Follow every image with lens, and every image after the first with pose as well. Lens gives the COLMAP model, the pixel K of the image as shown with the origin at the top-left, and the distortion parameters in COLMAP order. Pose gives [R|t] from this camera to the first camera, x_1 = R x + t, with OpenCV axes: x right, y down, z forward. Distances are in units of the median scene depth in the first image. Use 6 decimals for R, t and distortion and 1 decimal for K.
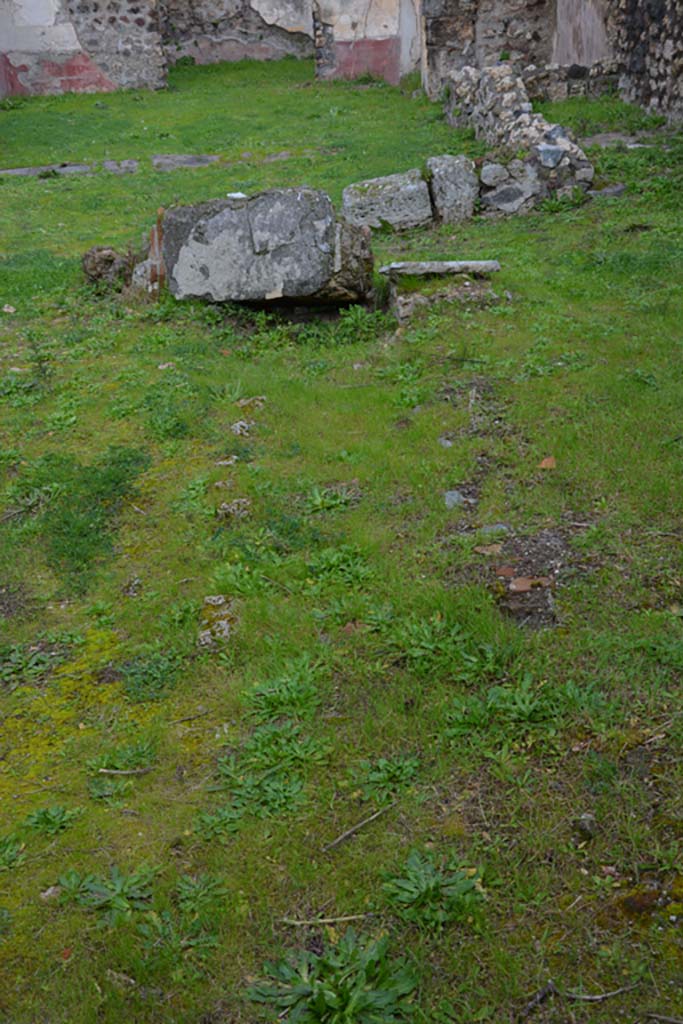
lens RADIAL K [[1230.9, 0, 341.5], [0, 1230.9, 512.0], [0, 0, 1]] dist [0.054714, 0.278287]
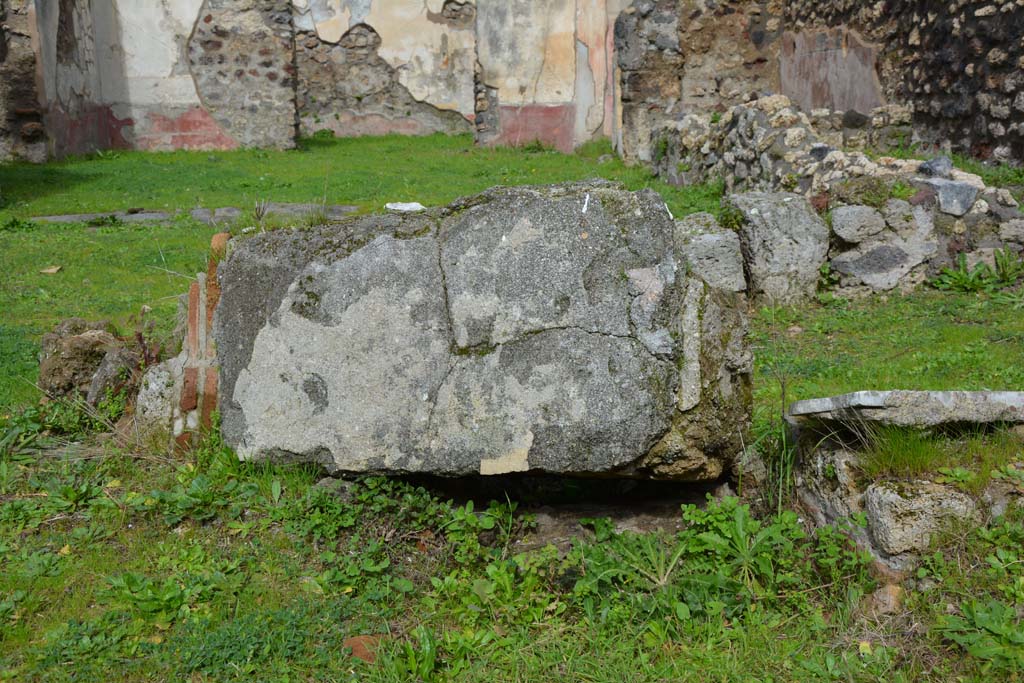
lens RADIAL K [[1063.4, 0, 512.0], [0, 1063.4, 341.5], [0, 0, 1]] dist [0.022558, 0.023759]
pose [[0.997807, 0.033651, 0.056995, -0.056777], [-0.021229, 0.978326, -0.205978, -0.116841], [-0.062691, 0.204316, 0.976895, 0.547194]]
